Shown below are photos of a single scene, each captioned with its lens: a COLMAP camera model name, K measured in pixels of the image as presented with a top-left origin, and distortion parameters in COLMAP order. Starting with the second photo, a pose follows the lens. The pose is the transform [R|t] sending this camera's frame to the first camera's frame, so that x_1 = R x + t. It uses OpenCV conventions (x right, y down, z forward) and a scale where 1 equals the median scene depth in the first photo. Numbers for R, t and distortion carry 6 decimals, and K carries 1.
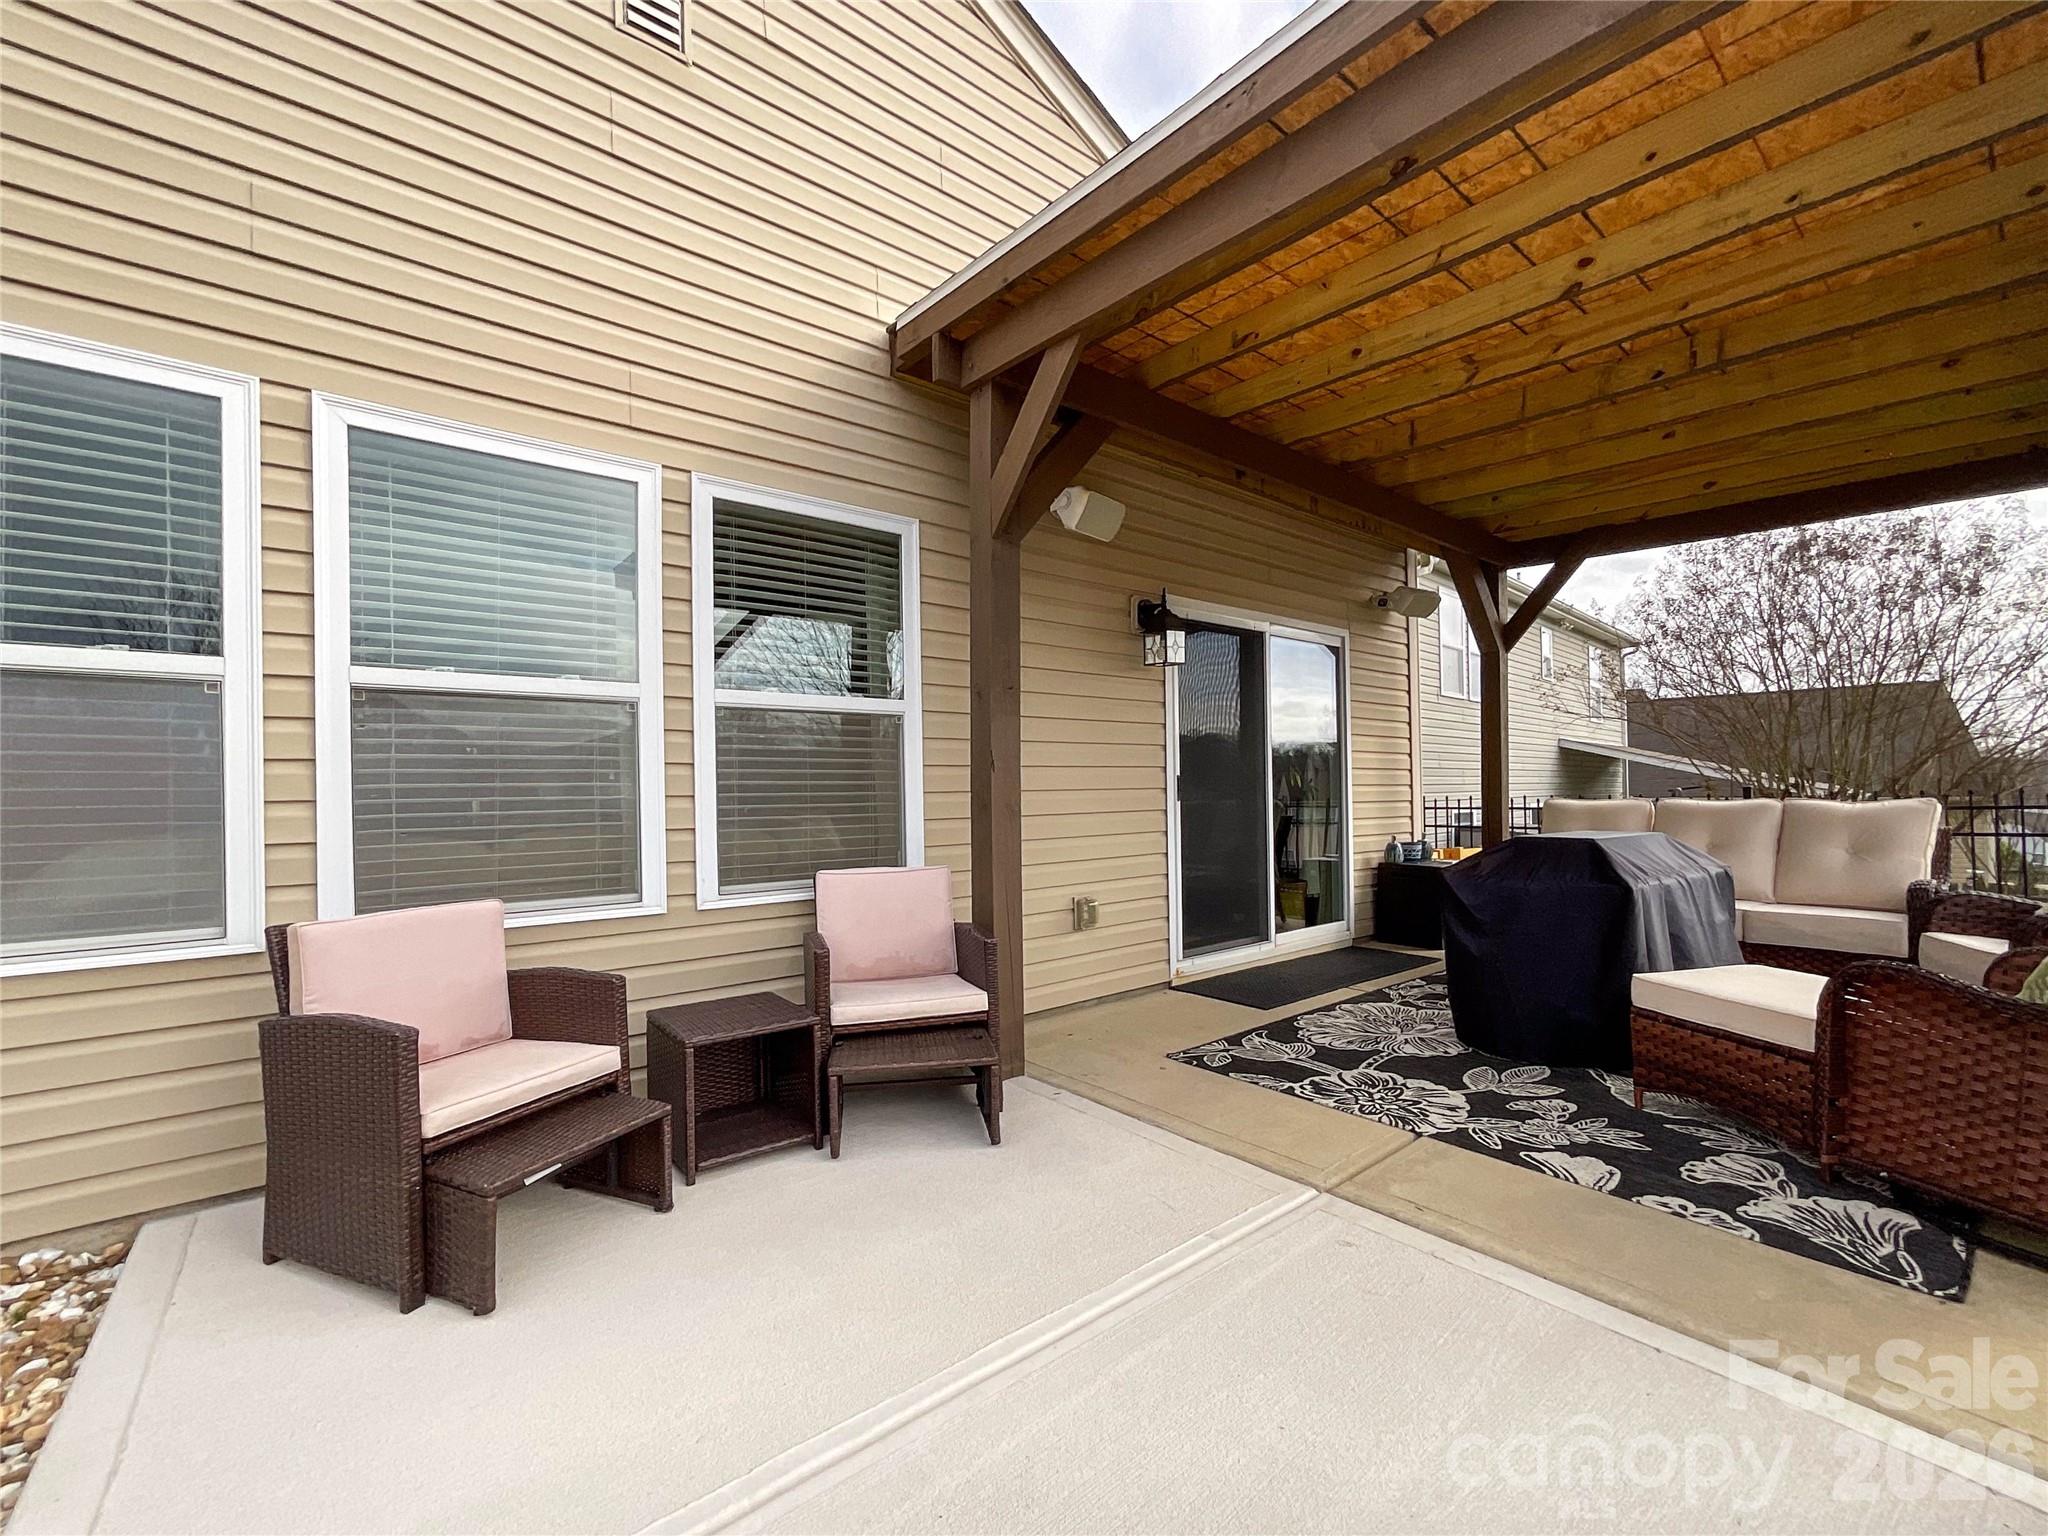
lens RADIAL K [[874.2, 0, 1025.6], [0, 874.2, 781.0], [0, 0, 1]] dist [-0.017184, 0.005301]
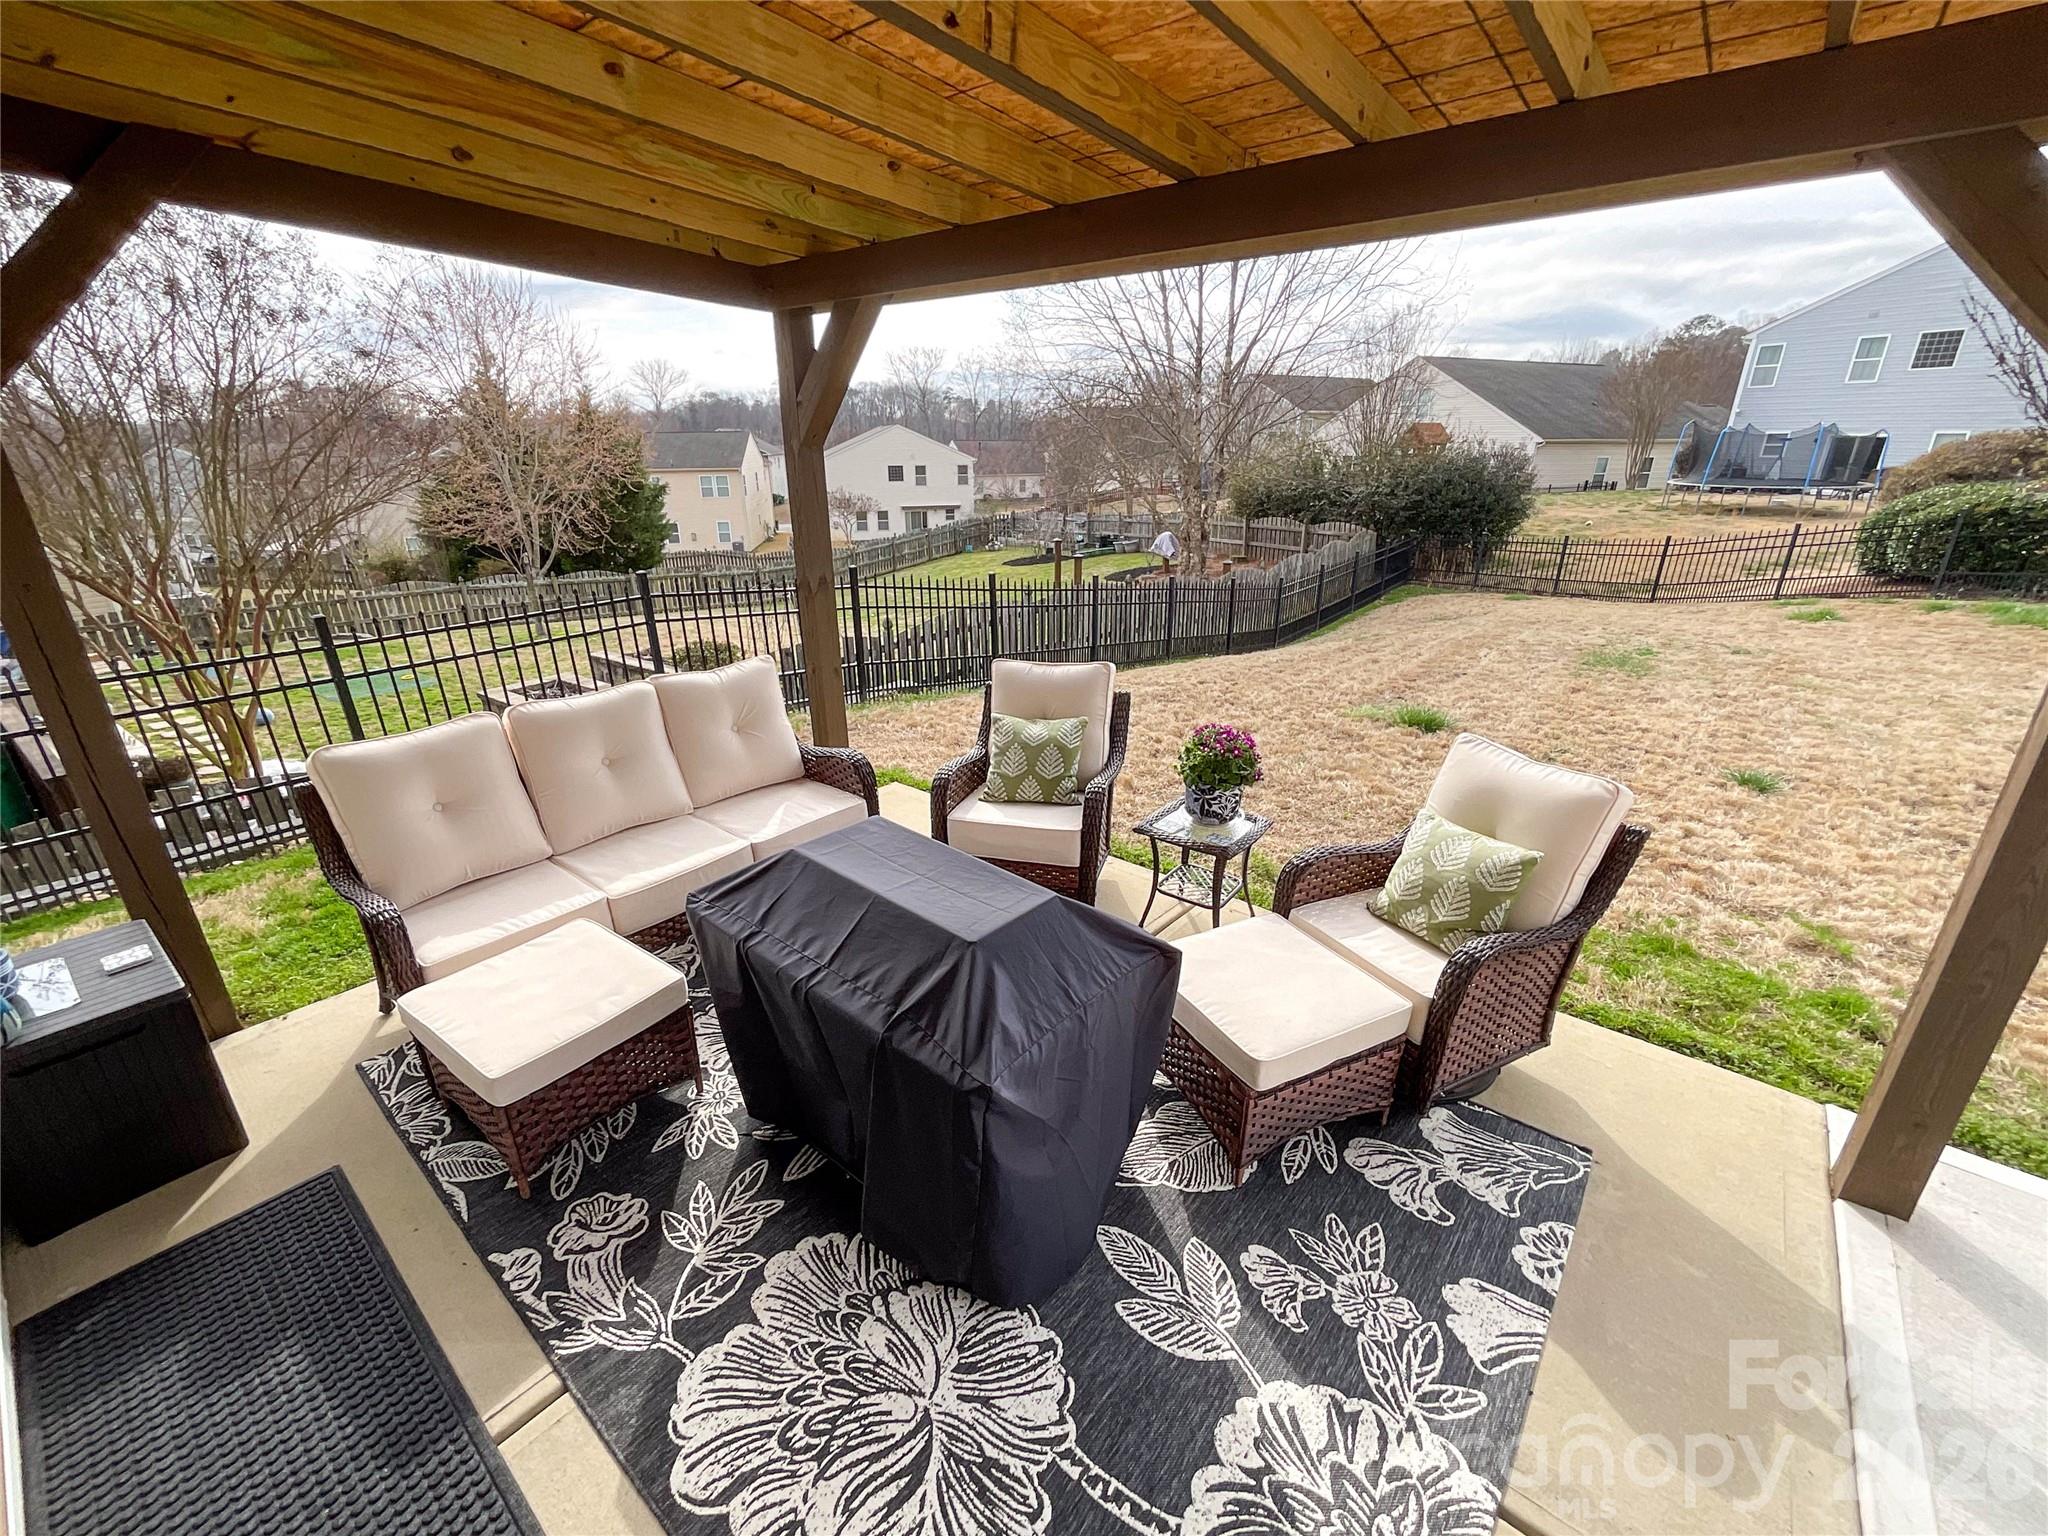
lens RADIAL K [[829.1, 0, 1037.9], [0, 829.1, 772.7], [0, 0, 1]] dist [0.000988, 0.000058]
pose [[-0.198042, -0.342253, 0.918500, 0.124261], [-0.018528, 0.938199, 0.345599, -0.246430], [-0.980018, 0.051425, -0.192145, 1.183398]]
